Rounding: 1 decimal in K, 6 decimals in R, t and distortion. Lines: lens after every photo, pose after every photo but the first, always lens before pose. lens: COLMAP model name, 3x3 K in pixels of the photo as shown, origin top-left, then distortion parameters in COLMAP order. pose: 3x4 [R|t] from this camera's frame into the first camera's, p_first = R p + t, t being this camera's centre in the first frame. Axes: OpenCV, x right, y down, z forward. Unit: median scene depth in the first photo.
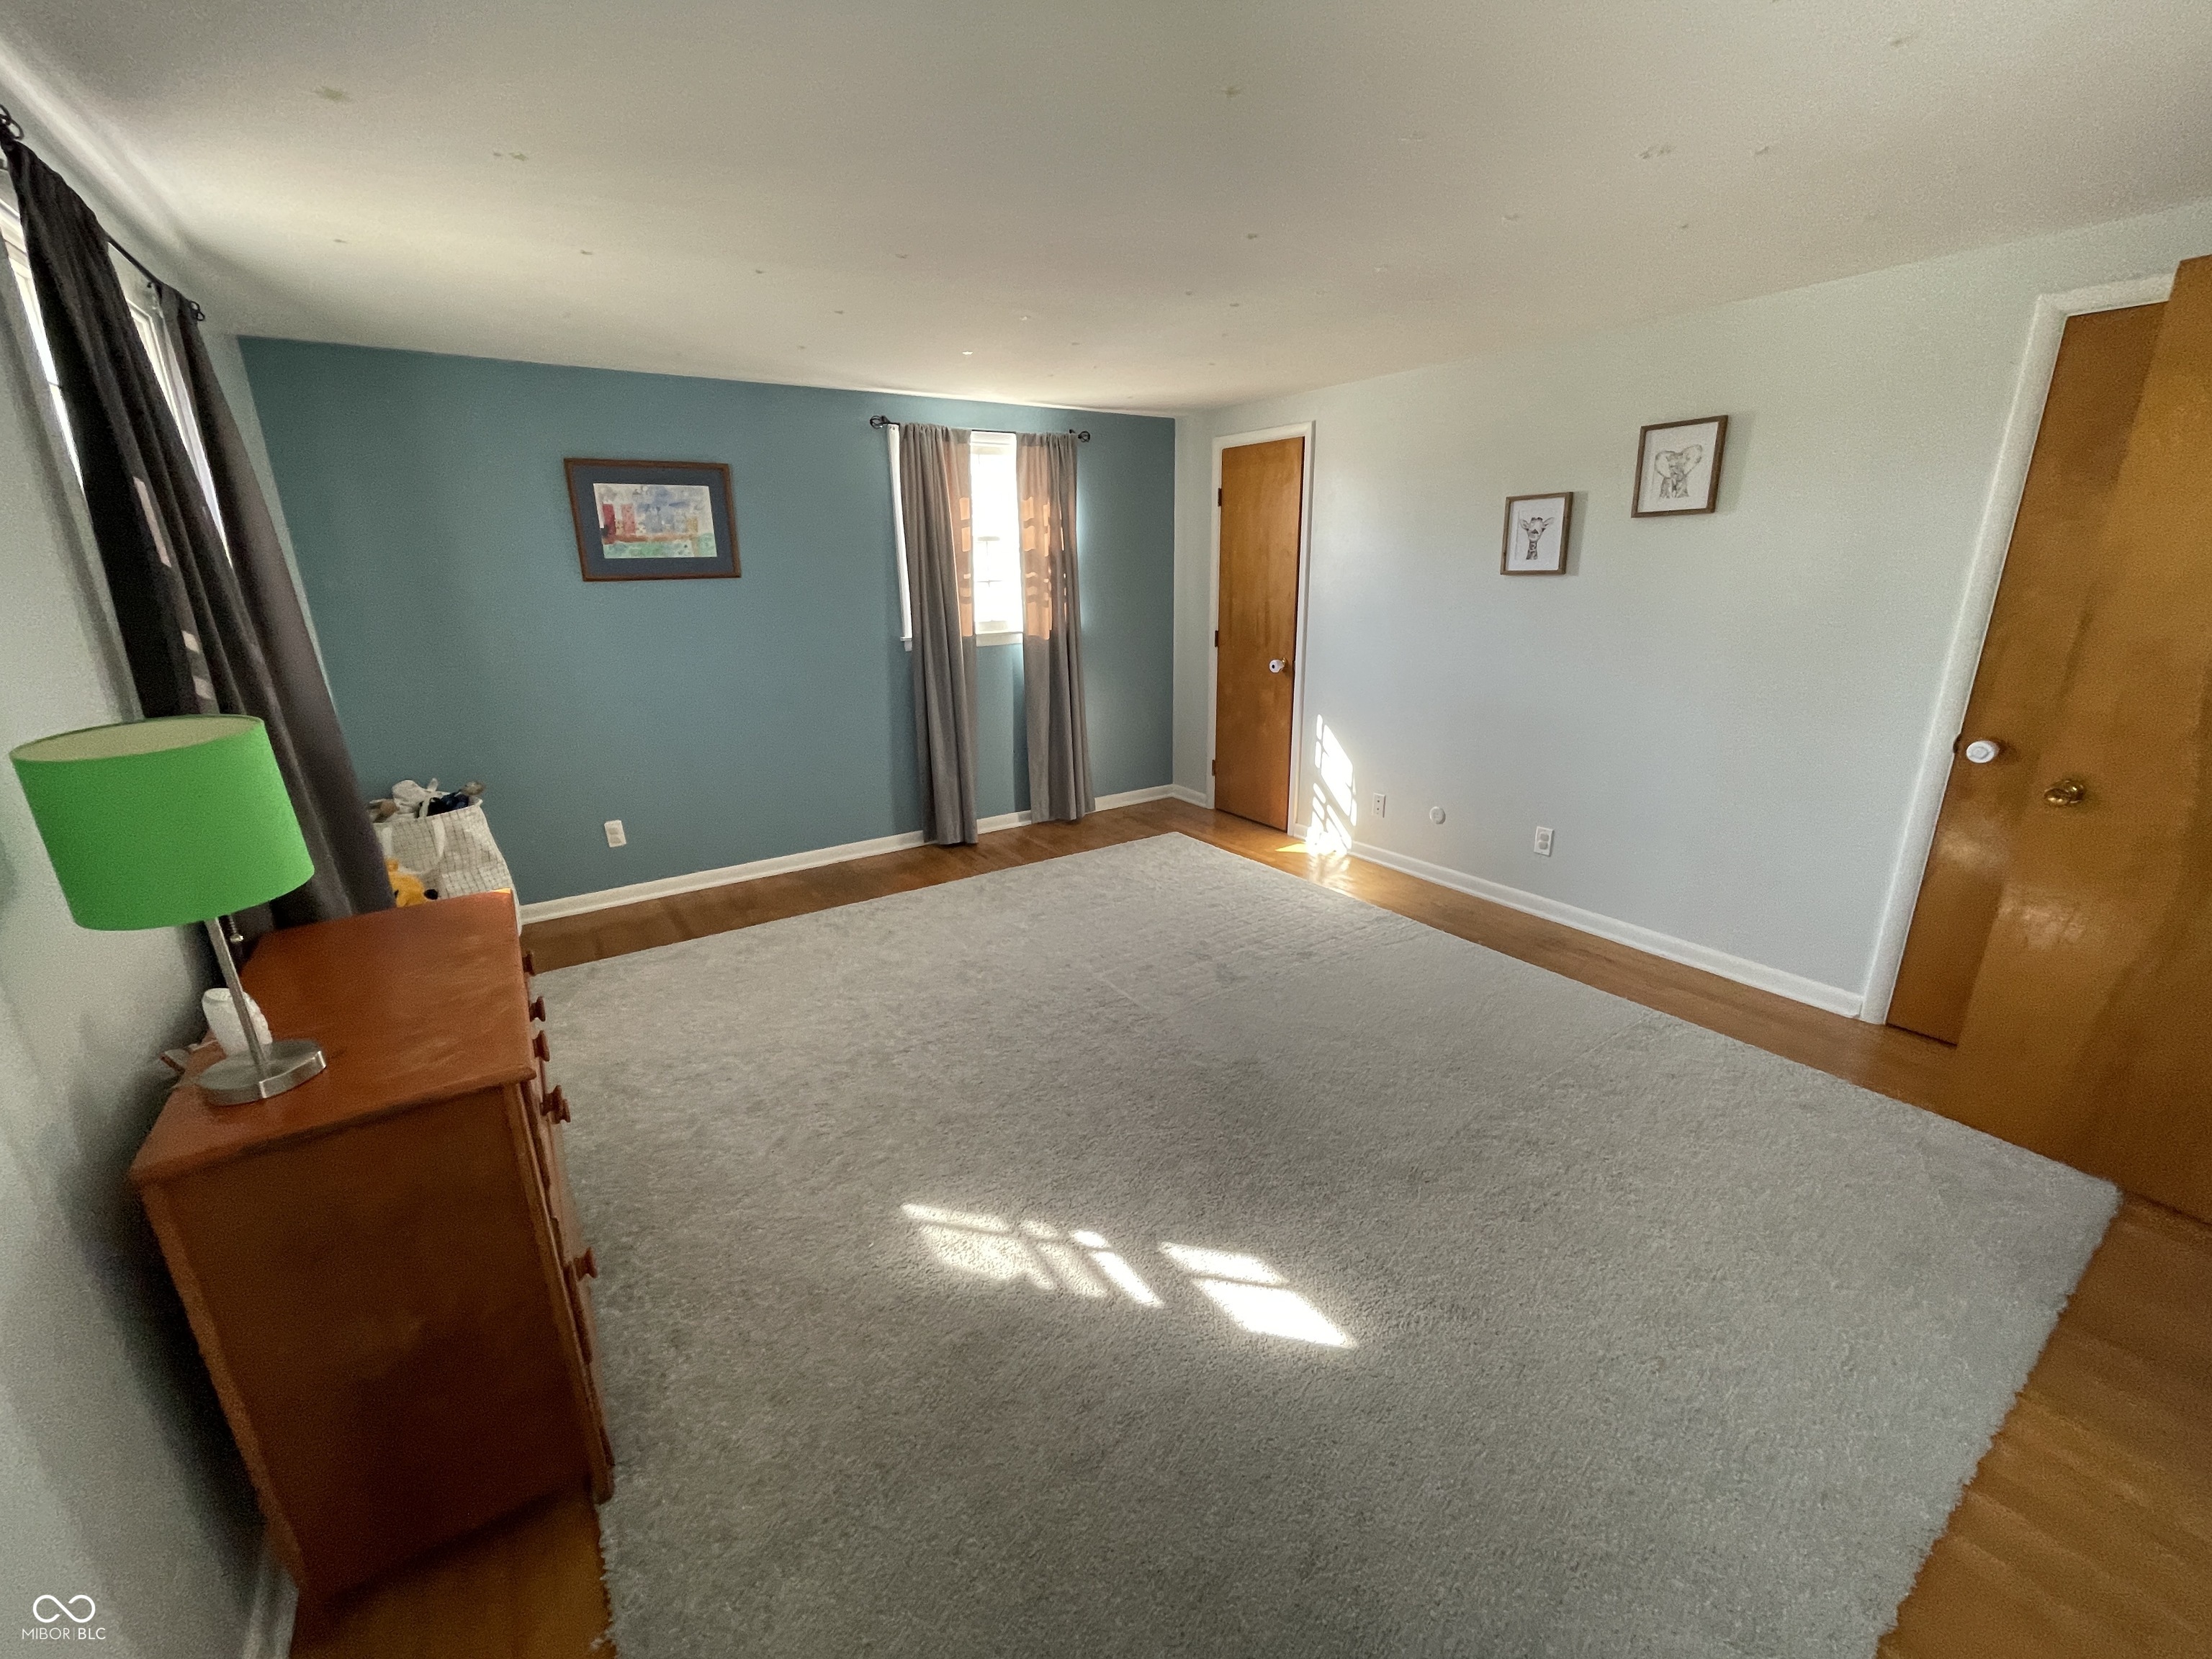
lens RADIAL K [[903.2, 0, 1102.4], [0, 903.2, 828.8], [0, 0, 1]] dist [-0.000849, -0.000019]
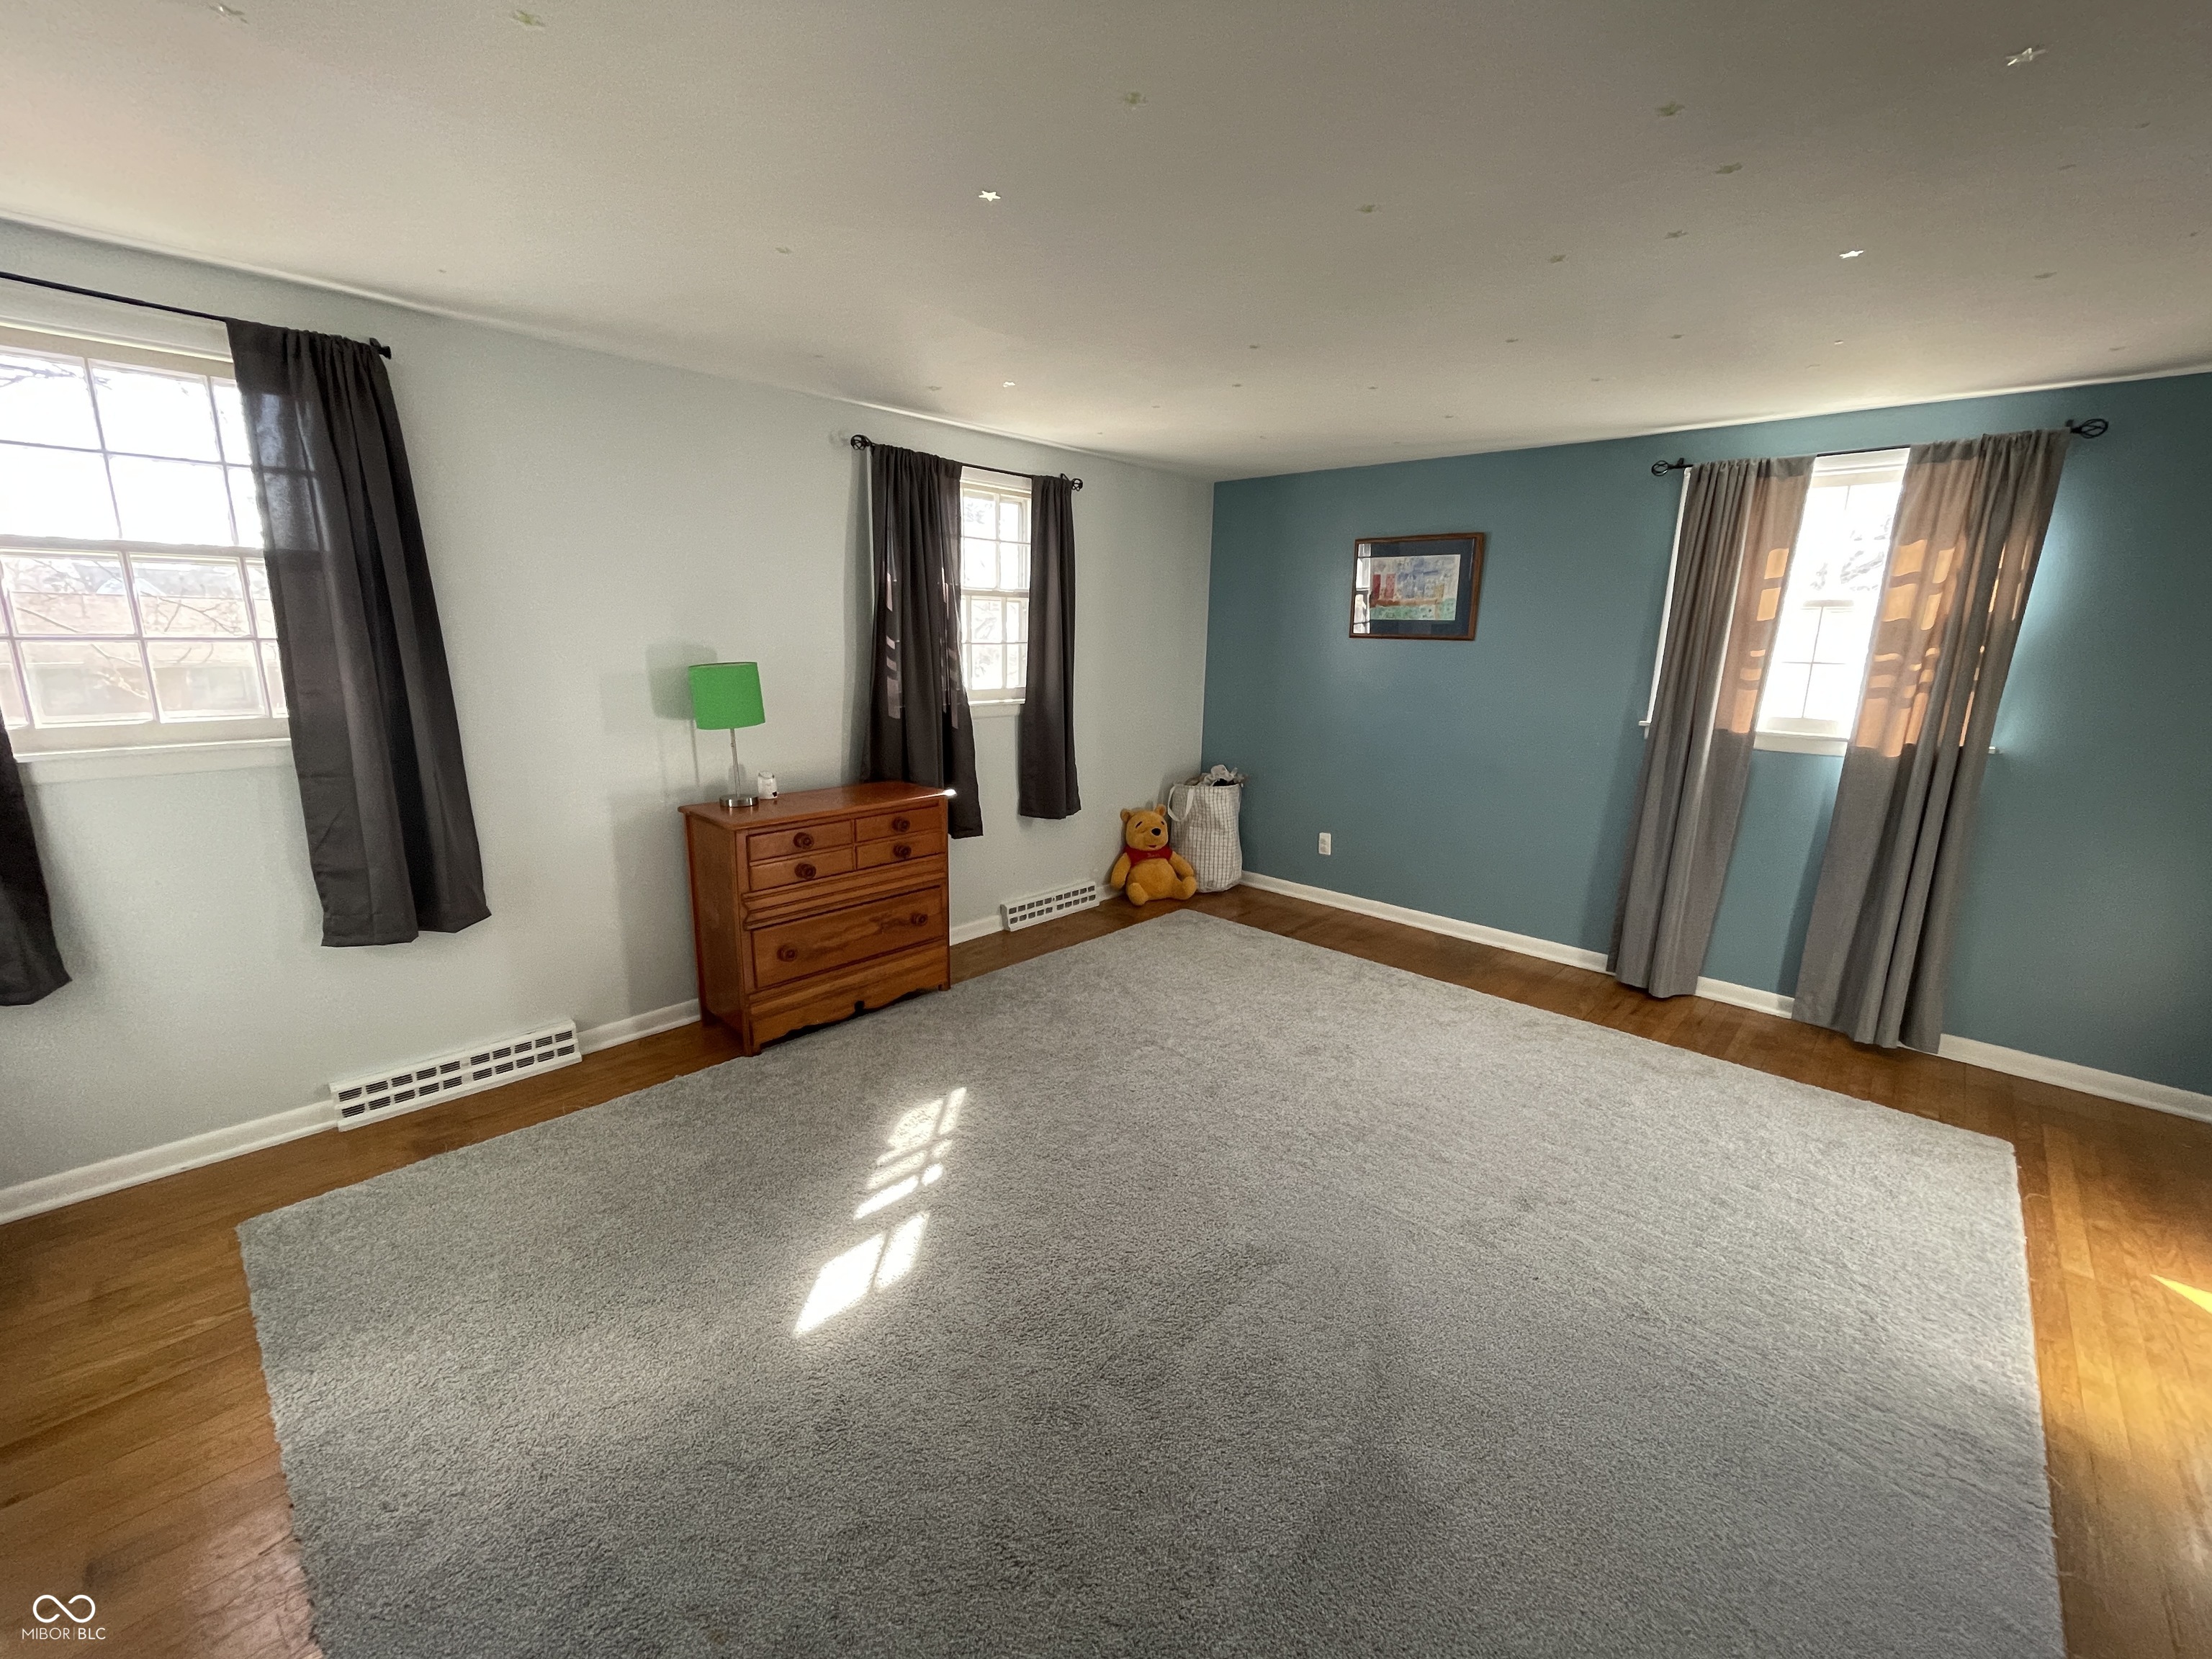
lens RADIAL K [[903.2, 0, 1102.4], [0, 903.2, 828.8], [0, 0, 1]] dist [-0.000849, -0.000019]
pose [[0.216083, 0.231161, -0.948616, 0.468593], [-0.304855, 0.938970, 0.159368, -0.100680], [0.927562, 0.254754, 0.273366, 0.343079]]
